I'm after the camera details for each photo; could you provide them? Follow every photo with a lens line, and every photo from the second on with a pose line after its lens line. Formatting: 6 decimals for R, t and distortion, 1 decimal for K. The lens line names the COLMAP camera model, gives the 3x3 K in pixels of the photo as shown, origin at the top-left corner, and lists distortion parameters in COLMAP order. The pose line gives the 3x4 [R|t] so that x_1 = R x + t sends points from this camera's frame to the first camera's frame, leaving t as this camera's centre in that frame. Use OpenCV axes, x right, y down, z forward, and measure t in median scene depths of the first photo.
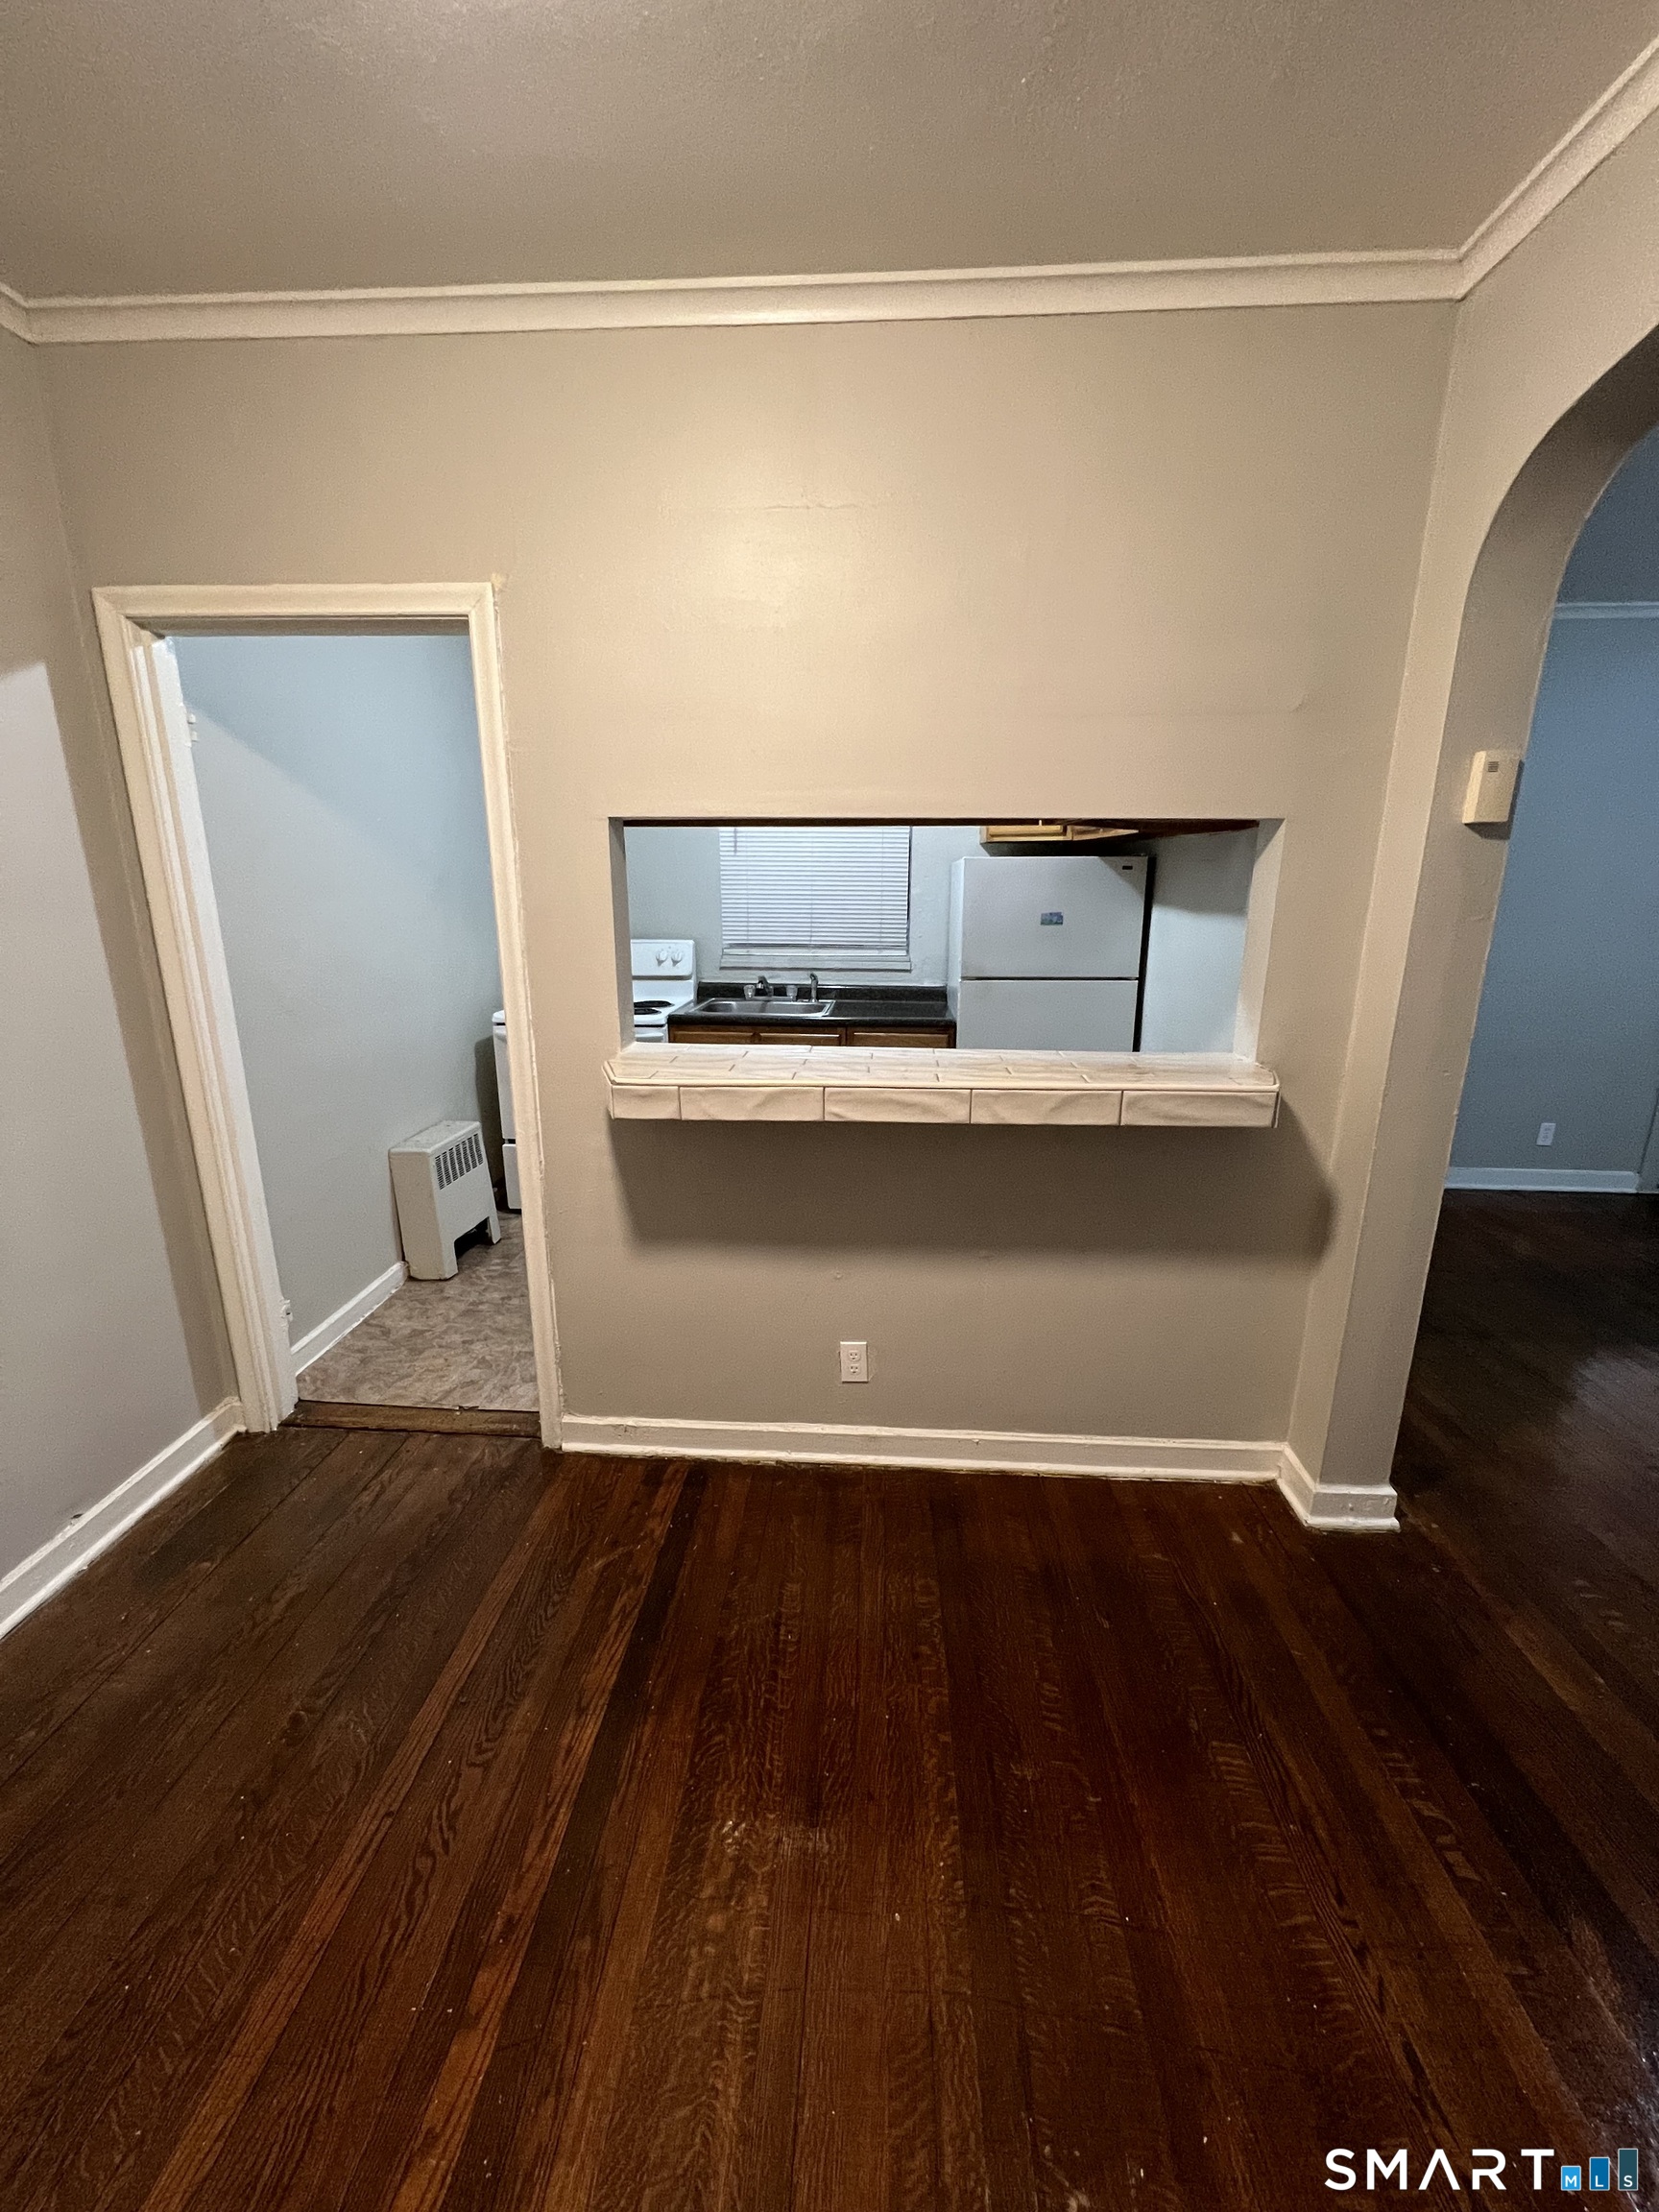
lens RADIAL K [[879.4, 0, 827.0], [0, 879.4, 1104.9], [0, 0, 1]] dist [-0.002408, 0.000379]
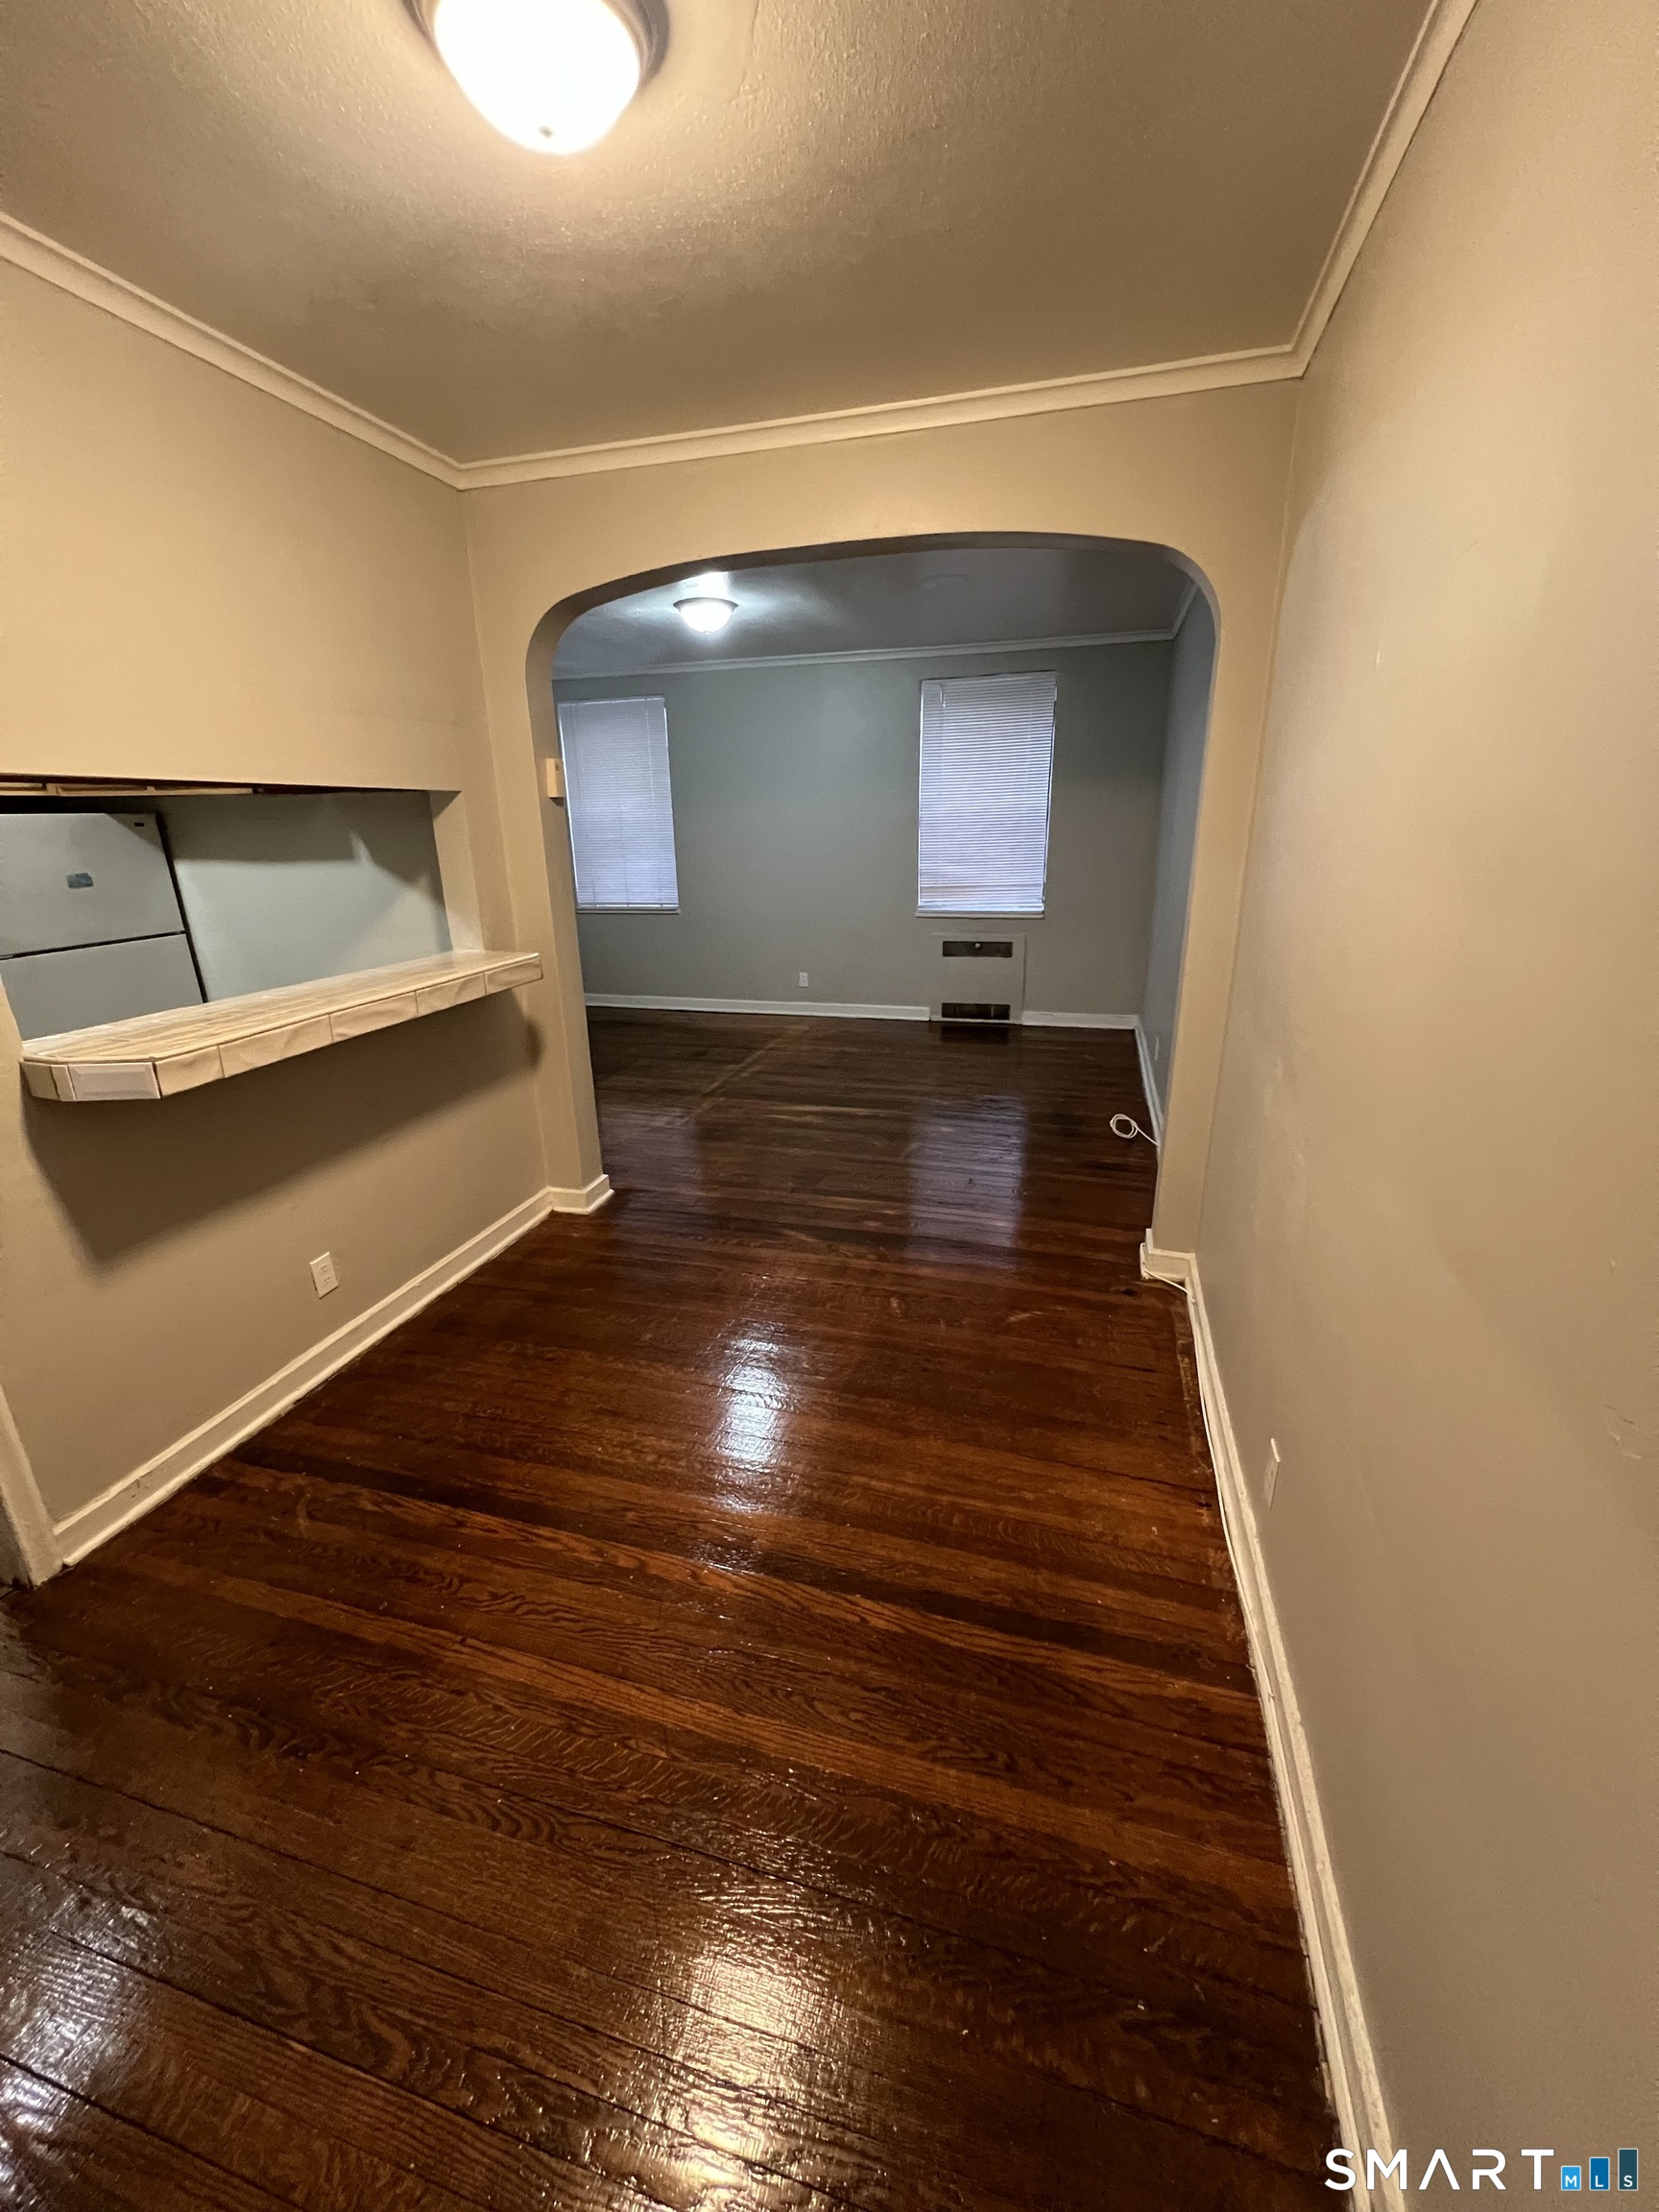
lens RADIAL K [[879.4, 0, 827.0], [0, 879.4, 1104.9], [0, 0, 1]] dist [-0.002408, 0.000379]
pose [[0.213144, -0.308836, 0.926925, -0.817166], [0.260924, 0.932261, 0.250615, -0.022839], [-0.941535, 0.188440, 0.279289, 0.044896]]
